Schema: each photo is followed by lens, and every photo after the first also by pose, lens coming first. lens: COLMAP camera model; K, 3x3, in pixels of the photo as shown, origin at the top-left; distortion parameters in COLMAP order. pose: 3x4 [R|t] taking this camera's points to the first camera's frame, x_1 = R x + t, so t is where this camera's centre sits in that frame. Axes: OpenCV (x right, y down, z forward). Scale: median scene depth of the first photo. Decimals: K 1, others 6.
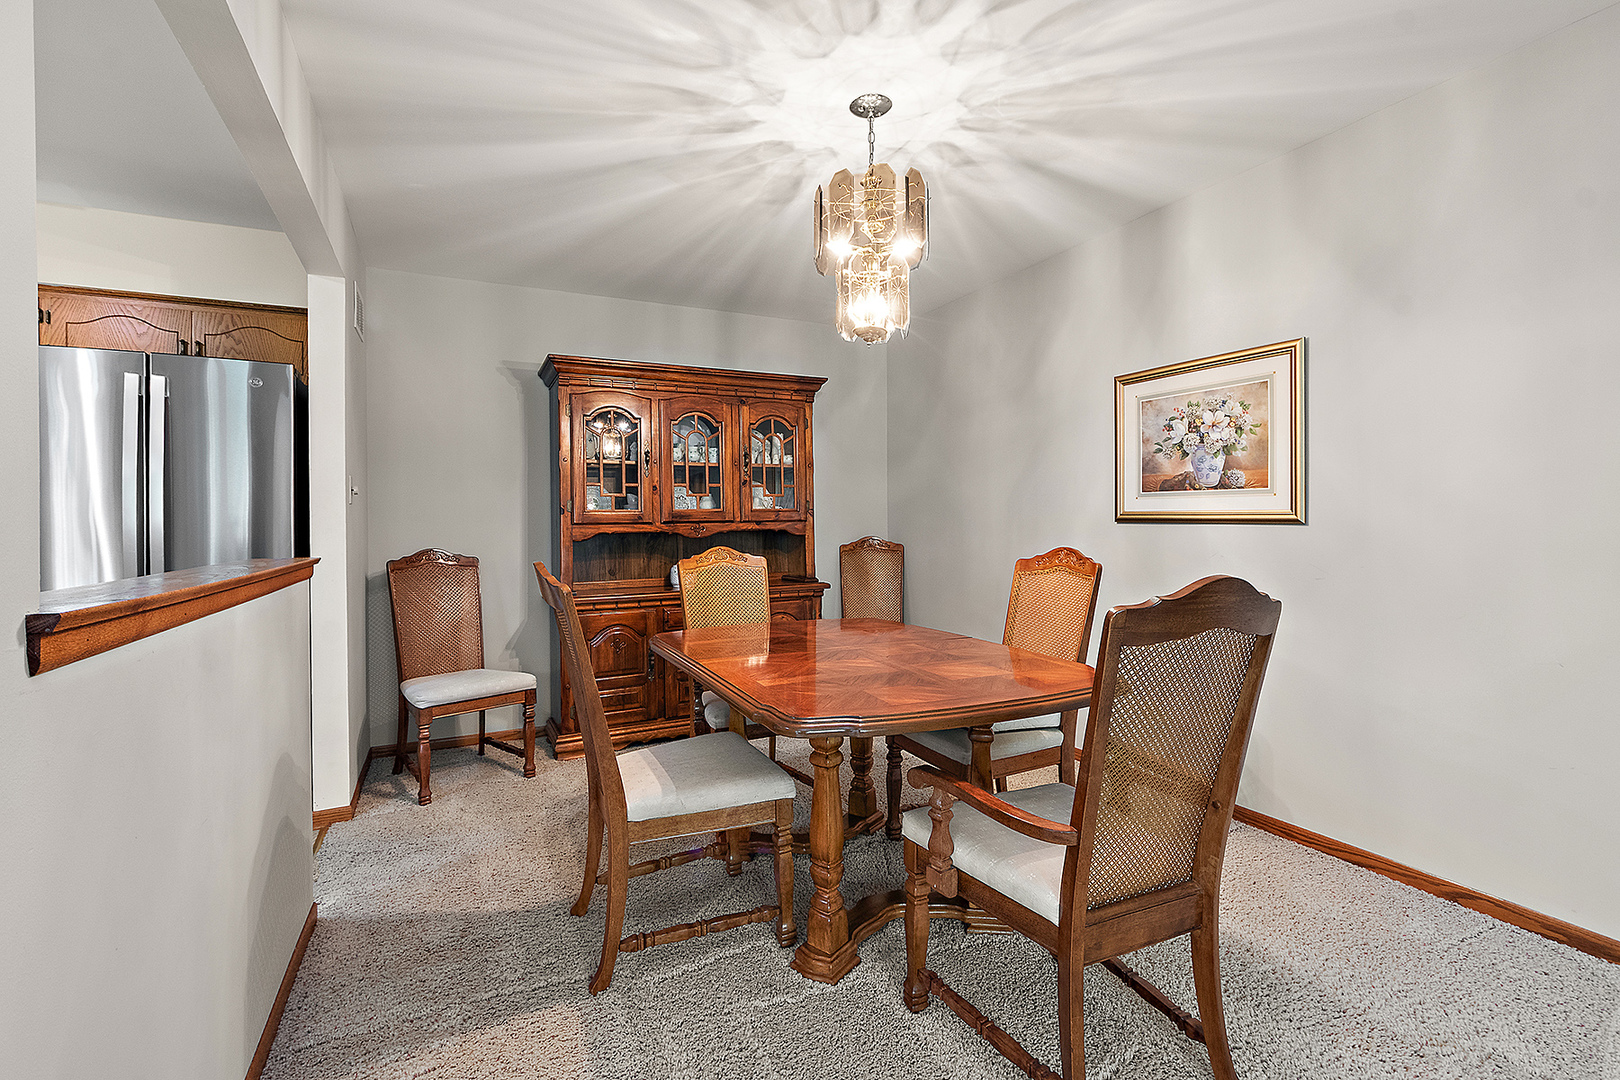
lens RADIAL K [[727.5, 0, 789.3], [0, 727.5, 518.5], [0, 0, 1]] dist [0.001587, -0.001713]
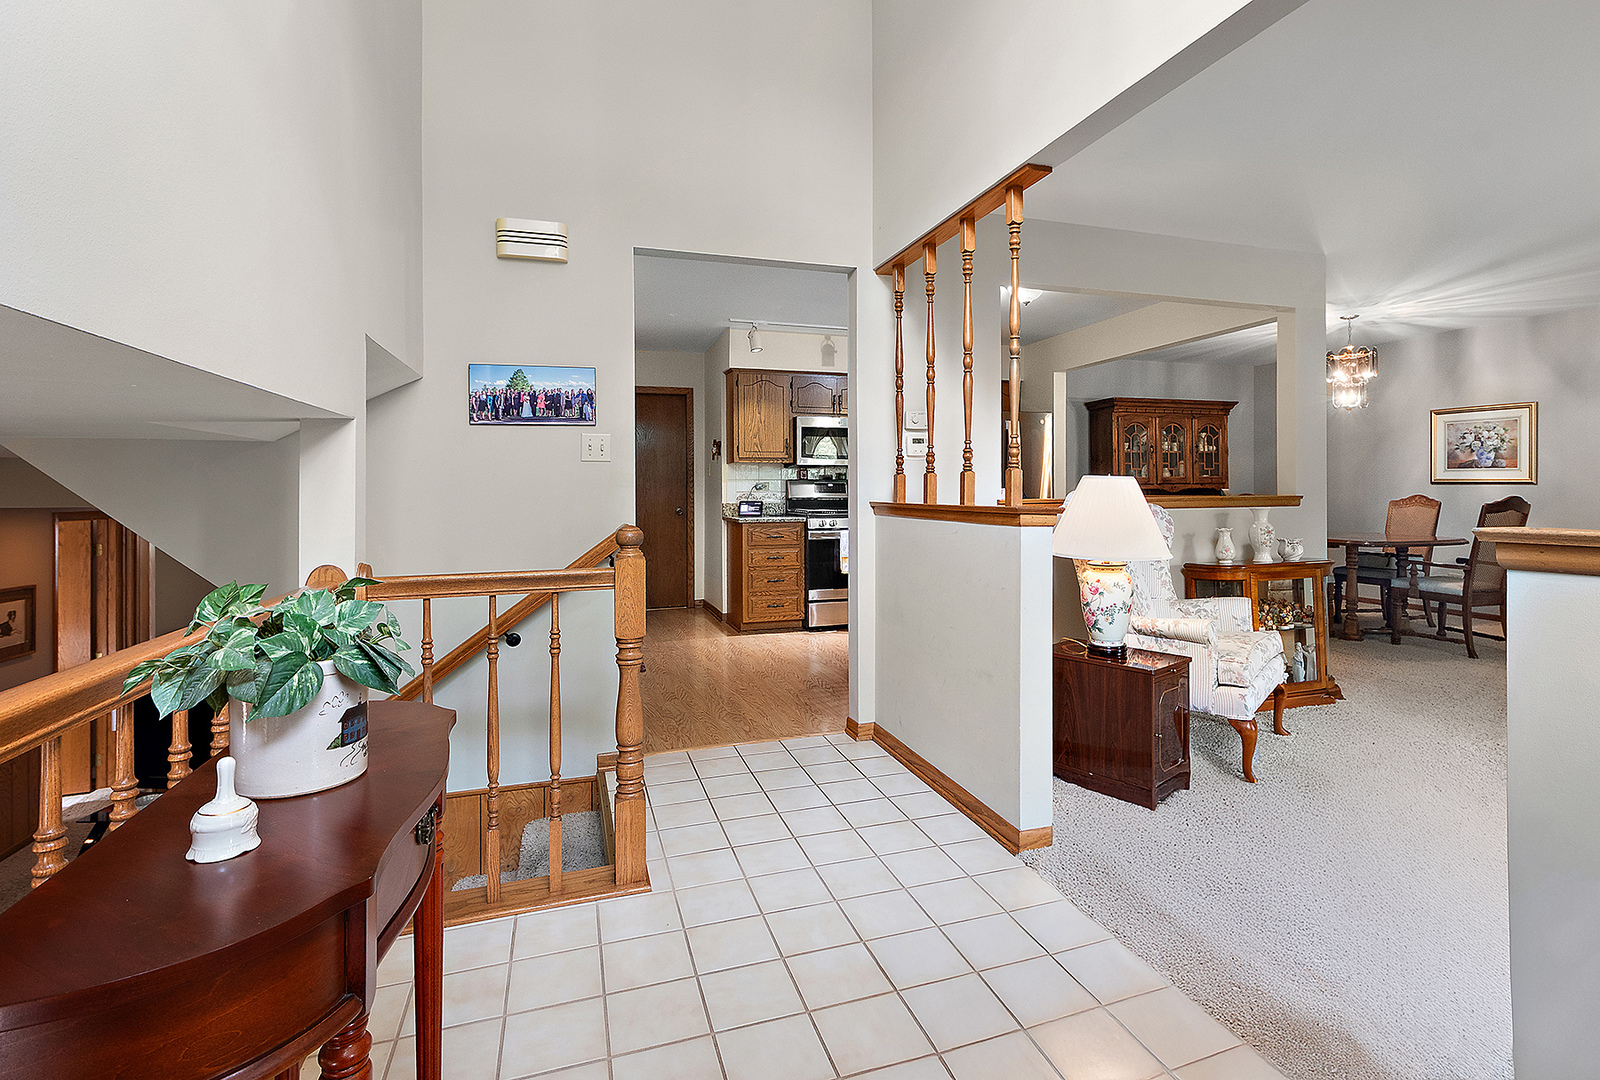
lens RADIAL K [[773.1, 0, 835.0], [0, 773.1, 490.2], [0, 0, 1]] dist [-0.015740, 0.000466]
pose [[0.993027, 0.004789, -0.117794, -1.035828], [-0.004020, 0.999969, 0.006763, 0.015864], [0.117823, -0.006242, 0.993015, -1.421207]]
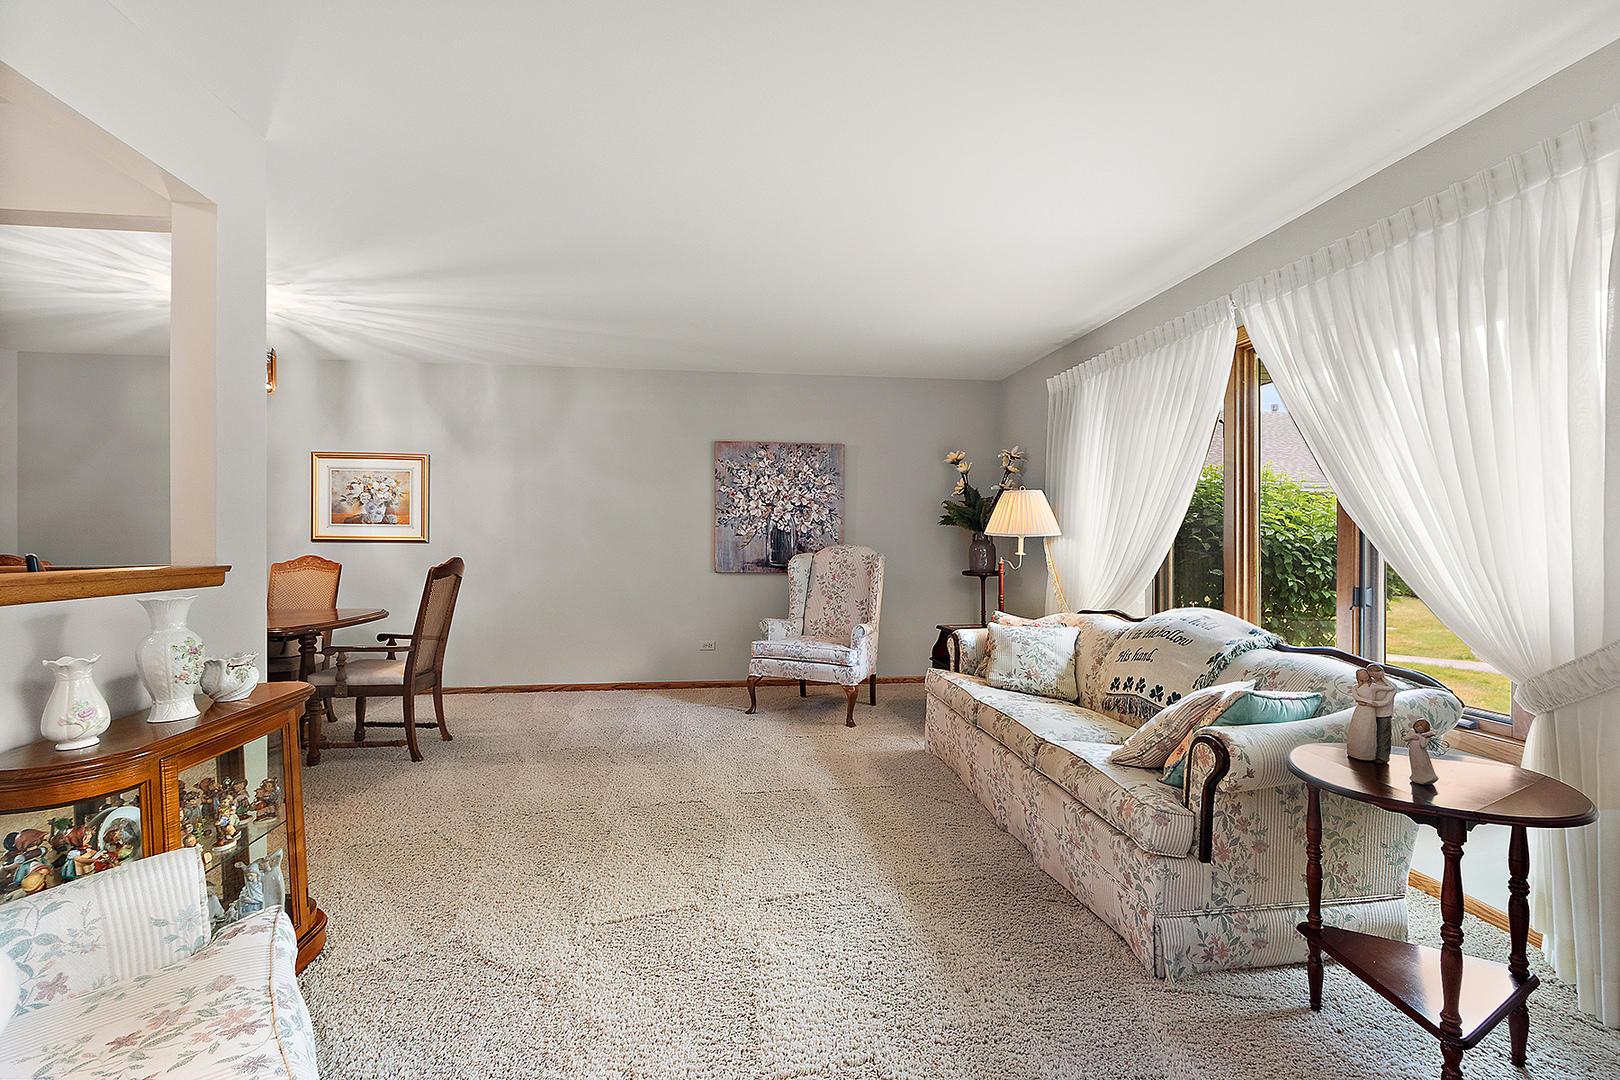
lens RADIAL K [[727.5, 0, 816.8], [0, 727.5, 543.6], [0, 0, 1]] dist [0.001587, -0.001713]
pose [[0.314779, 0.005220, 0.949151, -0.831209], [-0.006281, 0.999974, -0.003417, 0.008431], [-0.949144, -0.004886, 0.314804, -0.646818]]
